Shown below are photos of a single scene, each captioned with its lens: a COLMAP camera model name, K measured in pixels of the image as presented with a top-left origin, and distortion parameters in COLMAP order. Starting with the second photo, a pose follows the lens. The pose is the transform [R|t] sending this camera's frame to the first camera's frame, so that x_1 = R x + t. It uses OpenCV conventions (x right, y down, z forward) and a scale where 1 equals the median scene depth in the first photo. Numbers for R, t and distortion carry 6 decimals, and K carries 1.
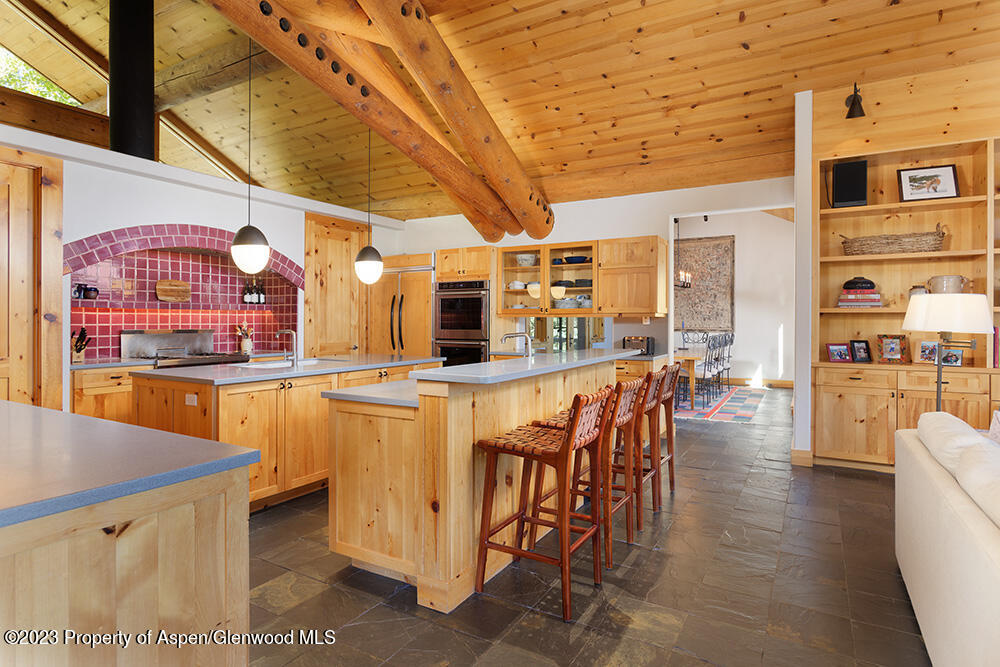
lens RADIAL K [[542.5, 0, 520.9], [0, 542.5, 318.4], [0, 0, 1]] dist [-0.003037, 0.000306]
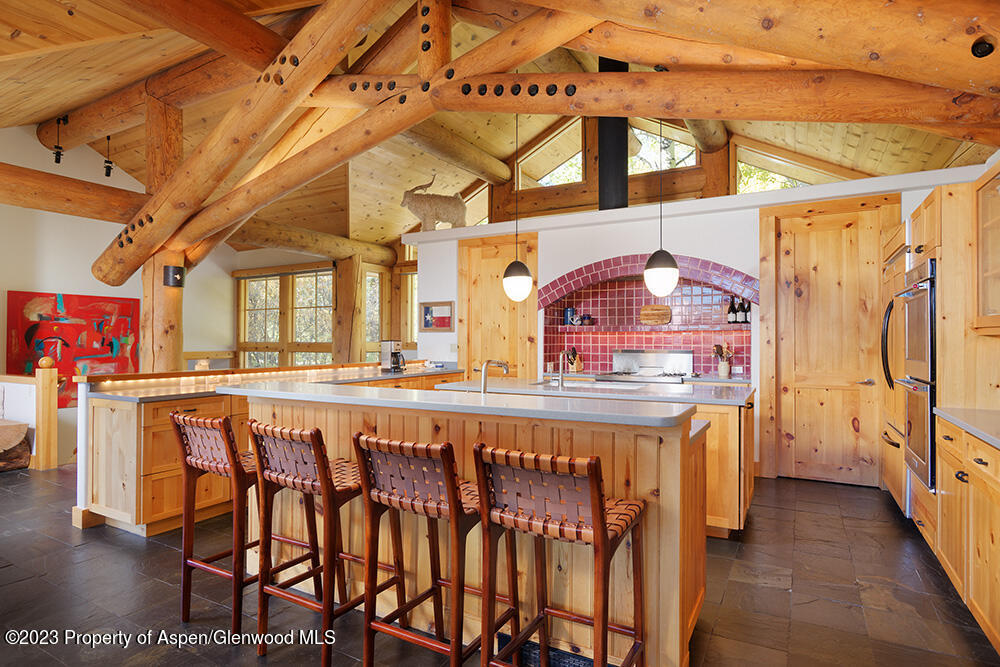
lens RADIAL K [[542.5, 0, 502.0], [0, 542.5, 337.5], [0, 0, 1]] dist [-0.003037, 0.000306]
pose [[0.014509, -0.006976, -0.999870, 0.409523], [0.001286, 0.999975, -0.006958, 0.002584], [0.999894, -0.001185, 0.014517, 0.608805]]
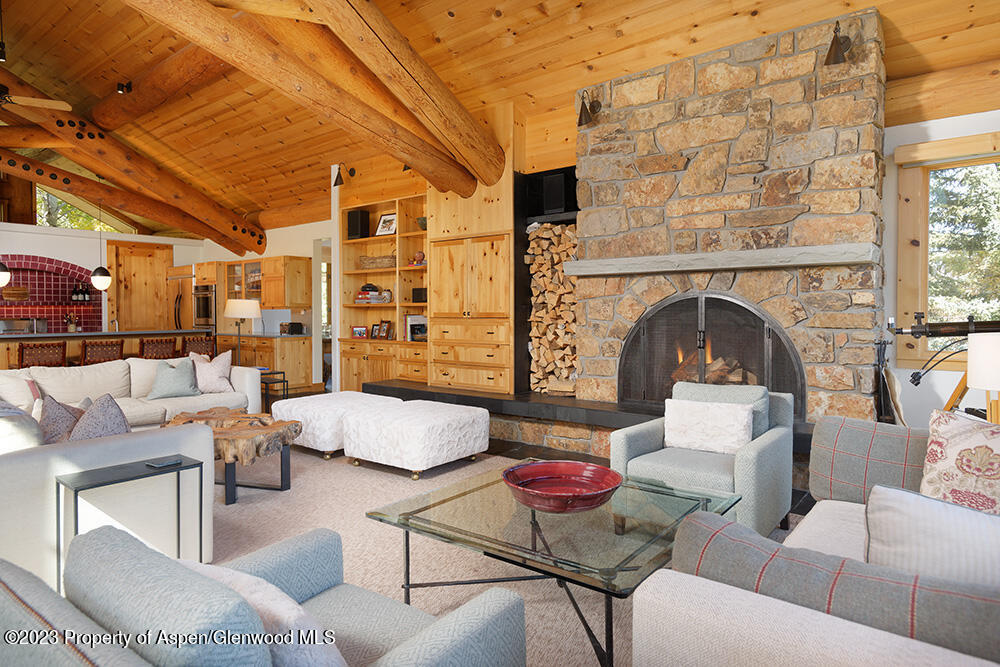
lens RADIAL K [[590.1, 0, 505.5], [0, 590.1, 311.5], [0, 0, 1]] dist [0.002866, -0.000081]
pose [[0.988593, -0.001703, -0.150604, 0.946506], [0.002135, 0.999994, 0.002707, 0.000358], [0.150599, -0.002998, 0.988590, -0.456208]]
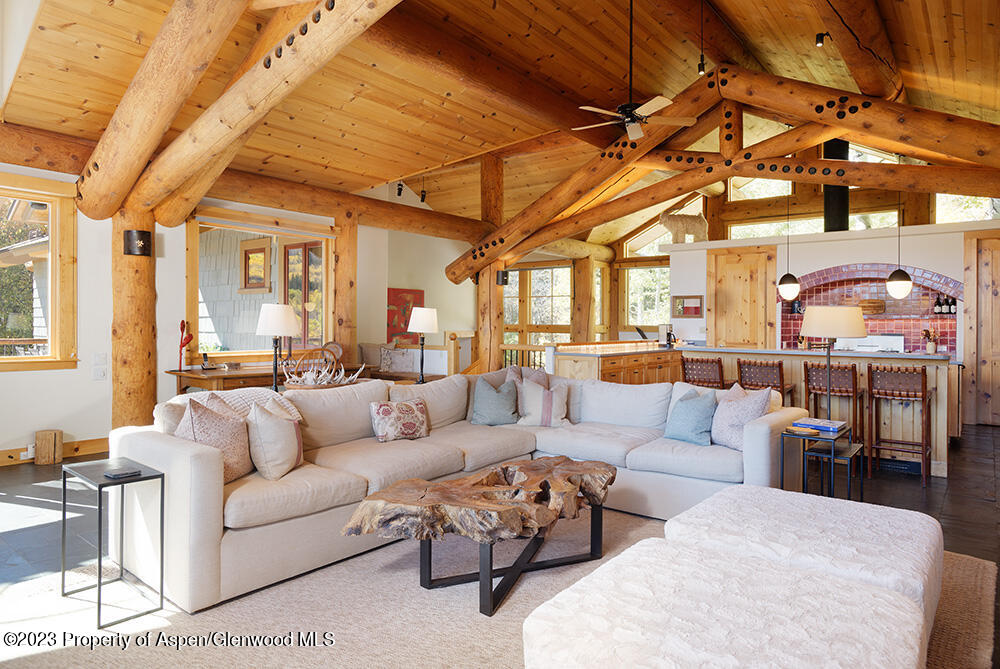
lens RADIAL K [[610.0, 0, 504.1], [0, 610.0, 319.7], [0, 0, 1]] dist [0.023662, -0.003387]
pose [[-0.142589, -0.007973, -0.989750, 1.027135], [-0.007659, 0.999947, -0.006952, 0.003354], [0.989752, 0.006589, -0.142643, 0.234621]]
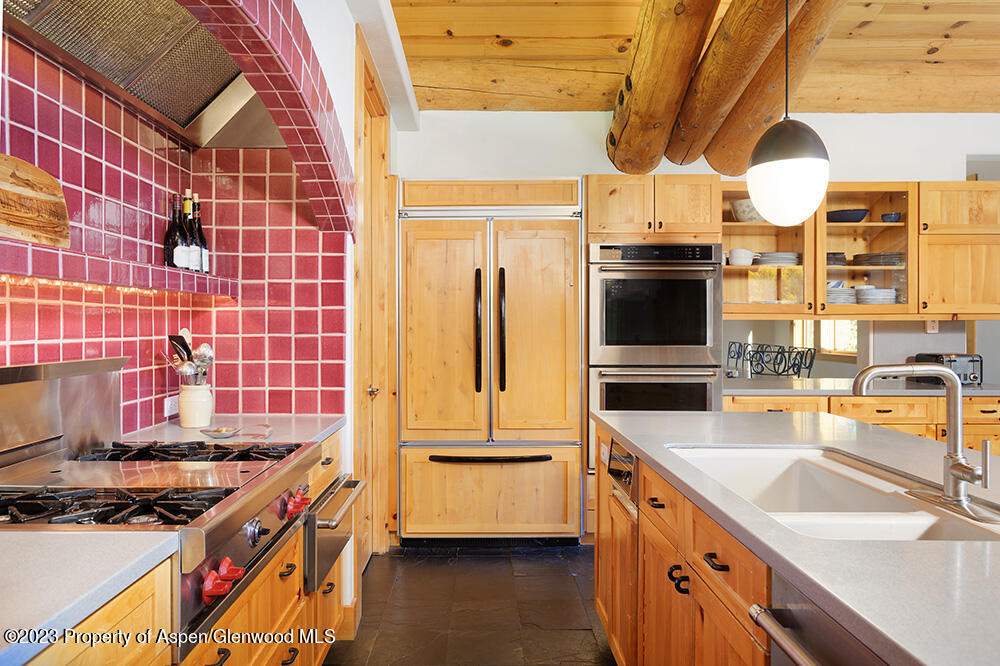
lens RADIAL K [[701.1, 0, 499.7], [0, 701.1, 332.0], [0, 0, 1]] dist [0.009677, -0.001577]
pose [[0.872041, -0.001988, 0.489429, -0.550044], [-0.000306, 0.999989, 0.004609, 0.005980], [-0.489433, -0.004169, 0.872031, 0.545969]]
